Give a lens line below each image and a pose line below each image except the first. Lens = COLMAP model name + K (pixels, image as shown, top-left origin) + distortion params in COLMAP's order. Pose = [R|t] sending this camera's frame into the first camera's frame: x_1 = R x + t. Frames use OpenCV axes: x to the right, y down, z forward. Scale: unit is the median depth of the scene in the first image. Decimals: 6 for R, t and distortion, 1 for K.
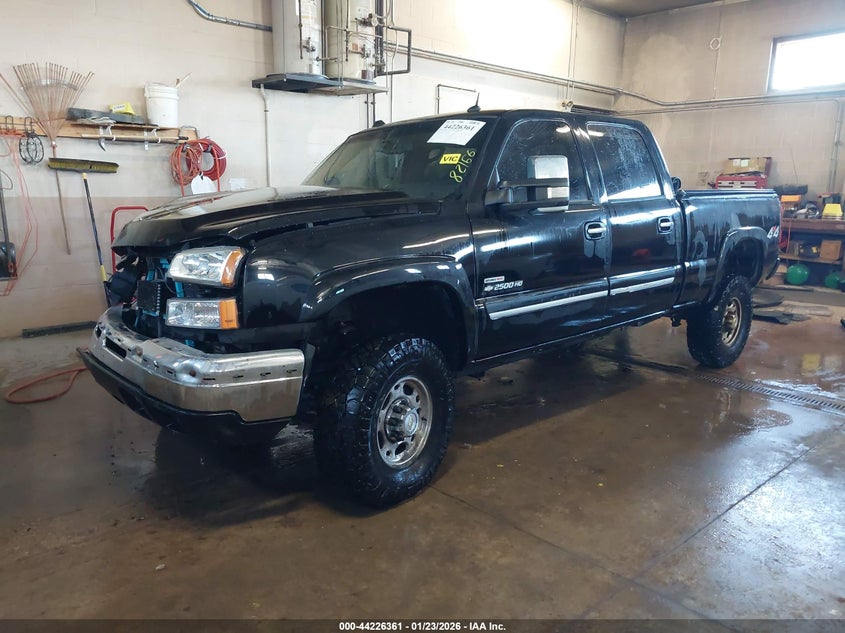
lens RADIAL K [[654.6, 0, 422.5], [0, 654.6, 316.5], [0, 0, 1]] dist [-0.011640, -0.006314]
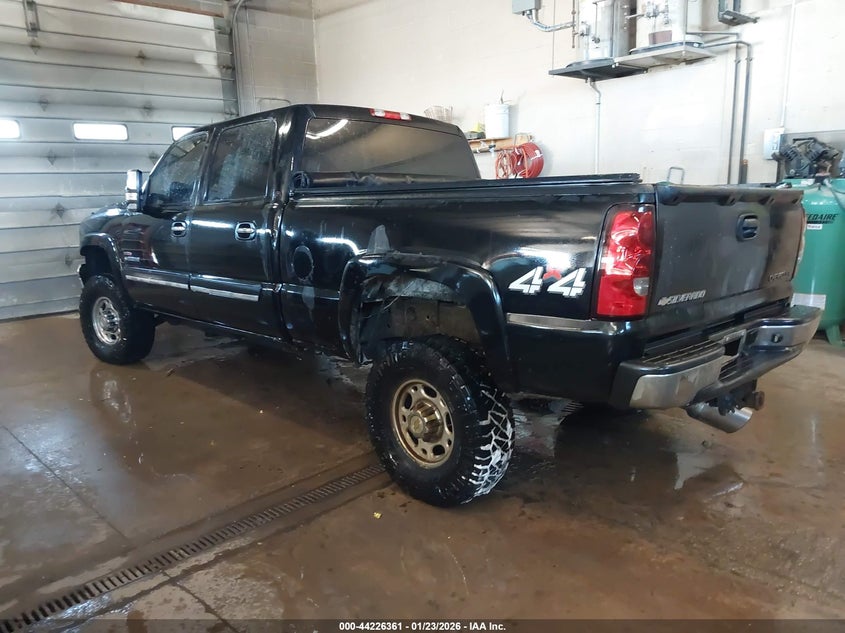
lens RADIAL K [[686.5, 0, 422.5], [0, 686.5, 316.5], [0, 0, 1]] dist [0.004735, 0.005843]
pose [[0.014299, 0.164893, -0.986208, 1.337528], [-0.164447, 0.973266, 0.160345, -0.220945], [0.986282, 0.159886, 0.041033, 1.263439]]
